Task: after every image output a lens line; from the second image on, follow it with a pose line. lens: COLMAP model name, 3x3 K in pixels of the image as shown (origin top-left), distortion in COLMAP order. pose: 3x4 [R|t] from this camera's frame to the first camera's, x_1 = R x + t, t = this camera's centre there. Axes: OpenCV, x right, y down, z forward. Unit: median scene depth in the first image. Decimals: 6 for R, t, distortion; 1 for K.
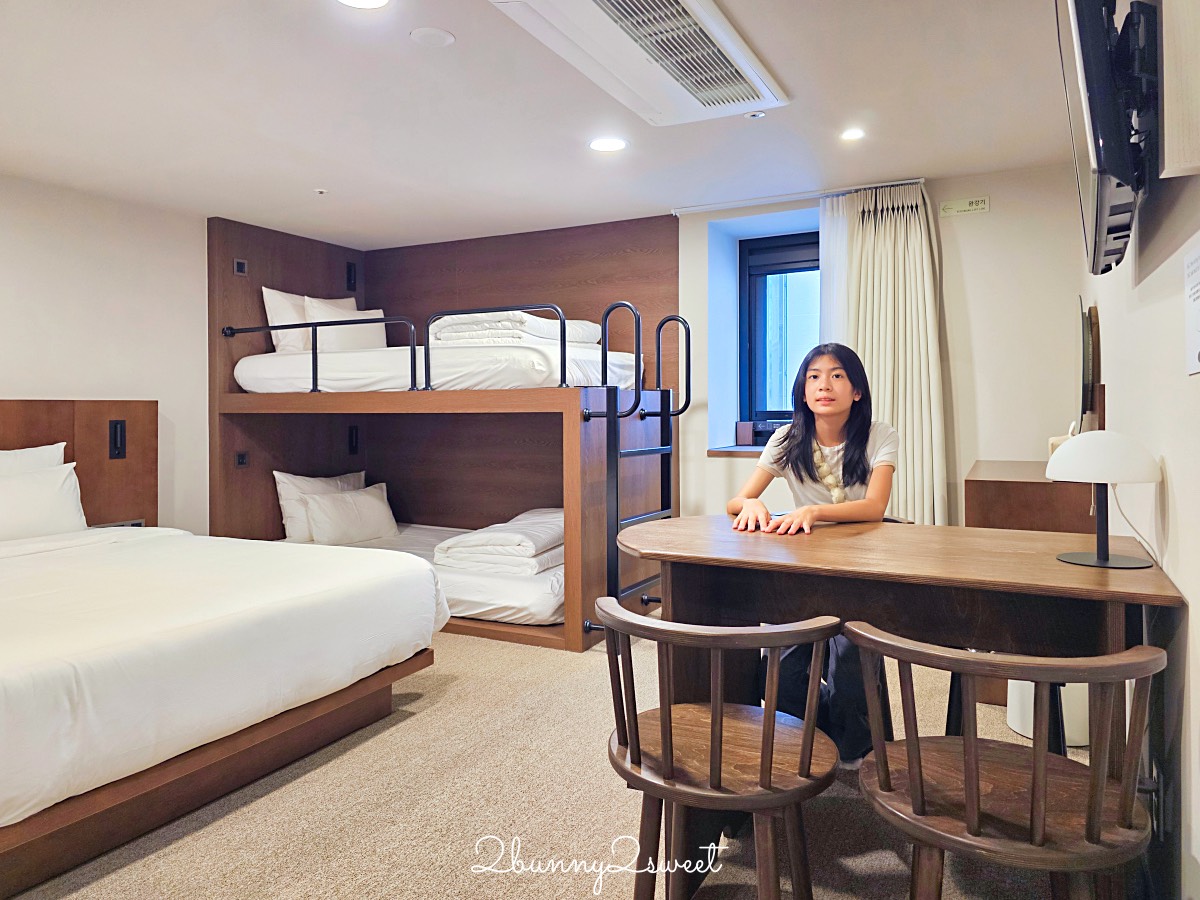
lens RADIAL K [[818.9, 0, 588.2], [0, 818.9, 408.5], [0, 0, 1]] dist [0.054336, -0.011994]
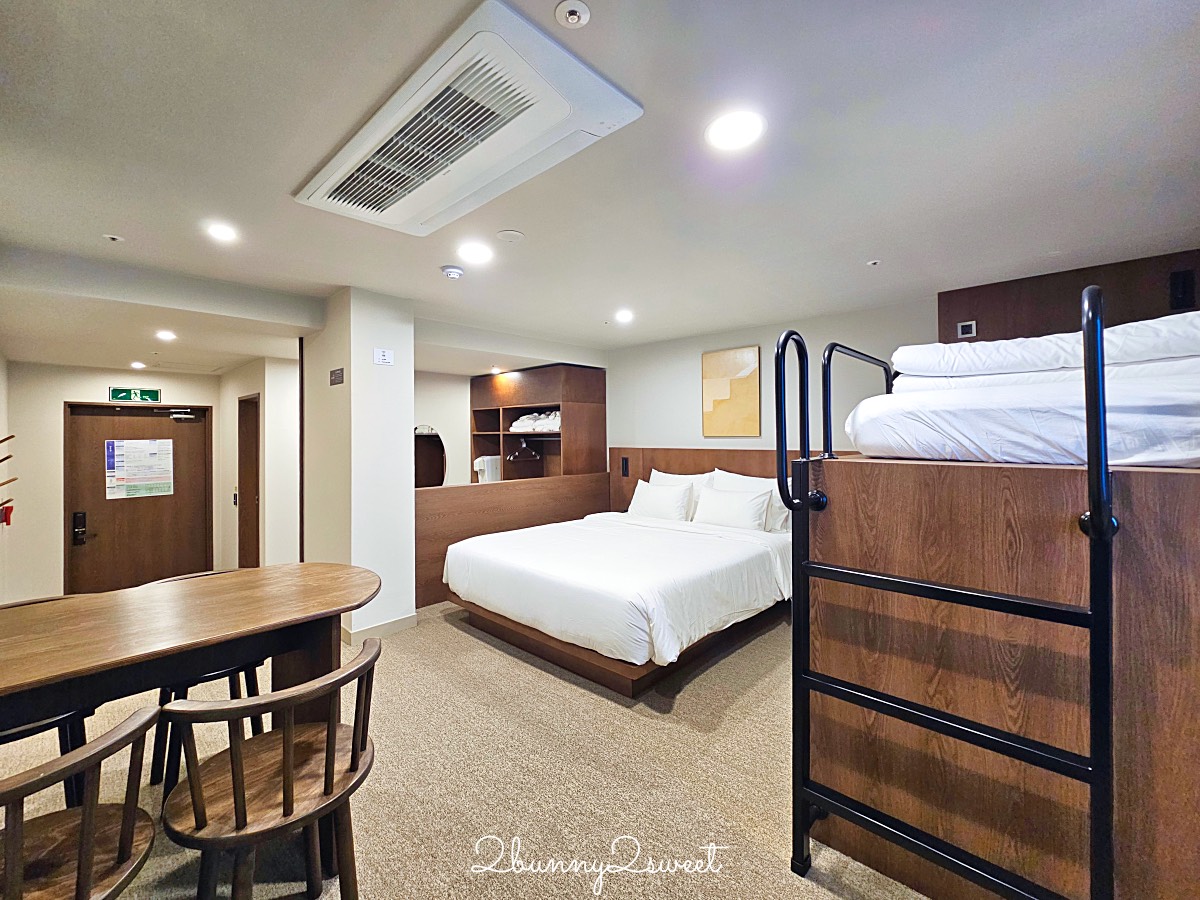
lens RADIAL K [[500.2, 0, 573.6], [0, 500.2, 427.9], [0, 0, 1]] dist [-0.002187, 0.000543]
pose [[-0.288253, -0.010765, -0.957494, 0.409977], [0.012676, 0.999806, -0.015057, -0.043365], [0.957470, -0.016478, -0.288061, 0.823043]]
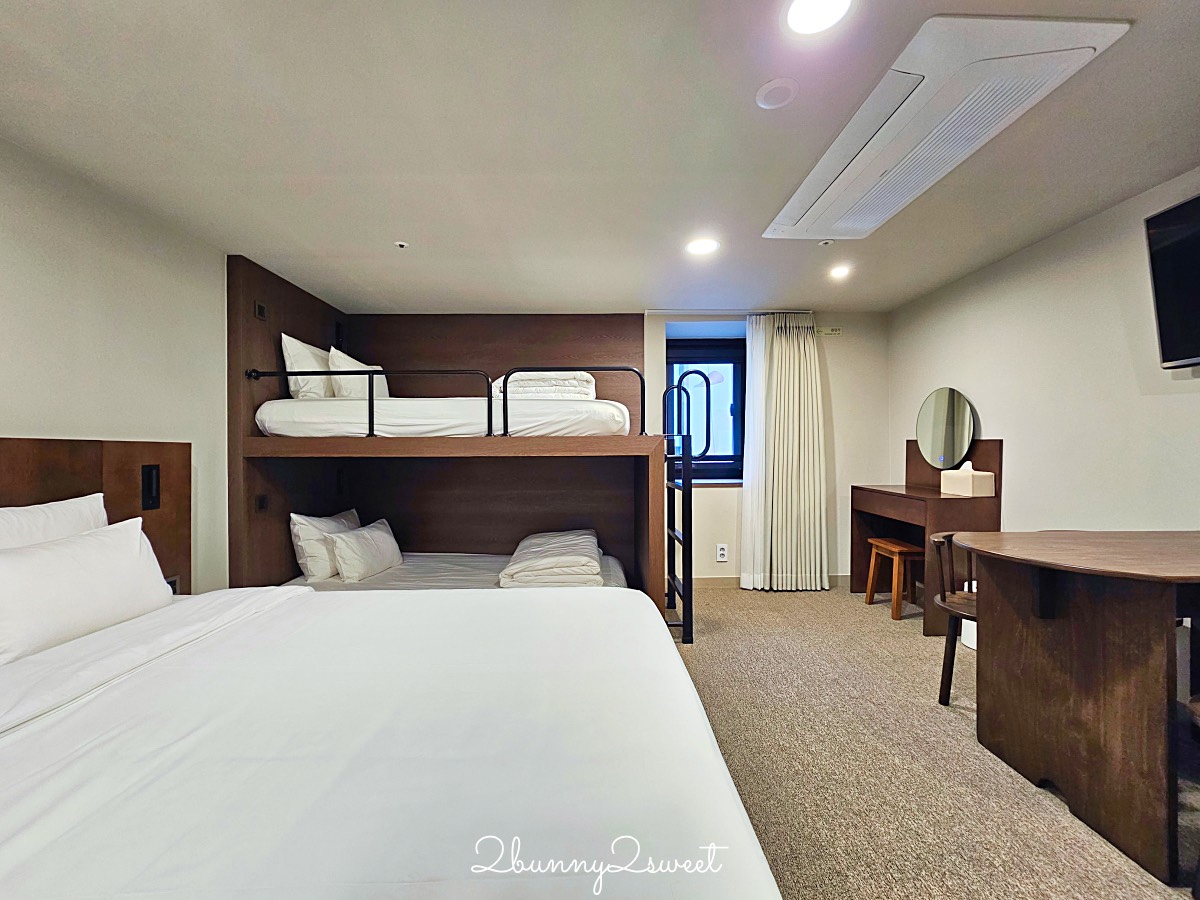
lens RADIAL K [[500.2, 0, 601.7], [0, 500.2, 453.5], [0, 0, 1]] dist [-0.002187, 0.000543]
pose [[0.882808, 0.001866, 0.469731, -0.405367], [-0.000244, 0.999994, -0.003514, 0.004107], [-0.469734, 0.002988, 0.882803, 0.325799]]
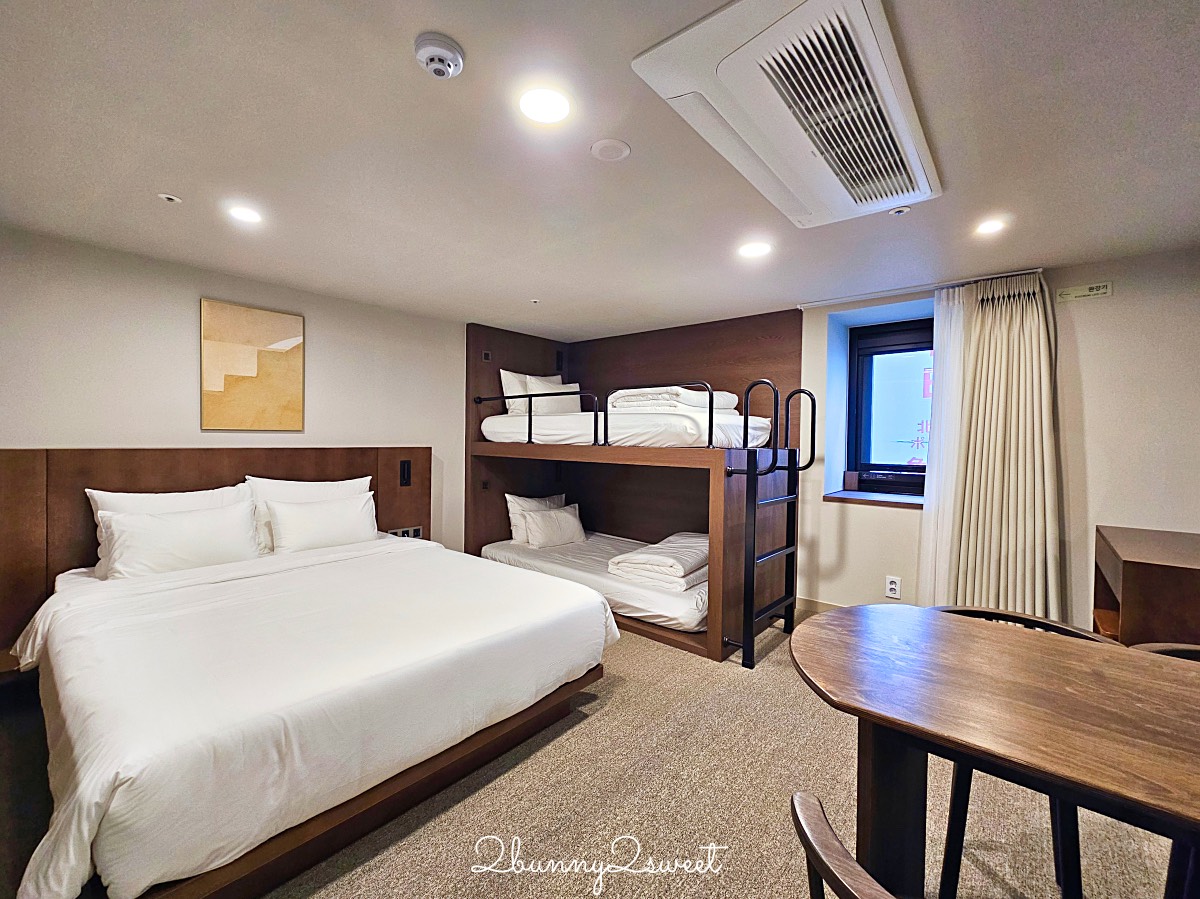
lens RADIAL K [[500.2, 0, 598.2], [0, 500.2, 448.0], [0, 0, 1]] dist [-0.002187, 0.000543]
pose [[0.975265, 0.023751, -0.219759, -0.027411], [-0.019392, 0.999571, 0.021971, -0.036171], [0.220186, -0.017166, 0.975307, 0.197833]]
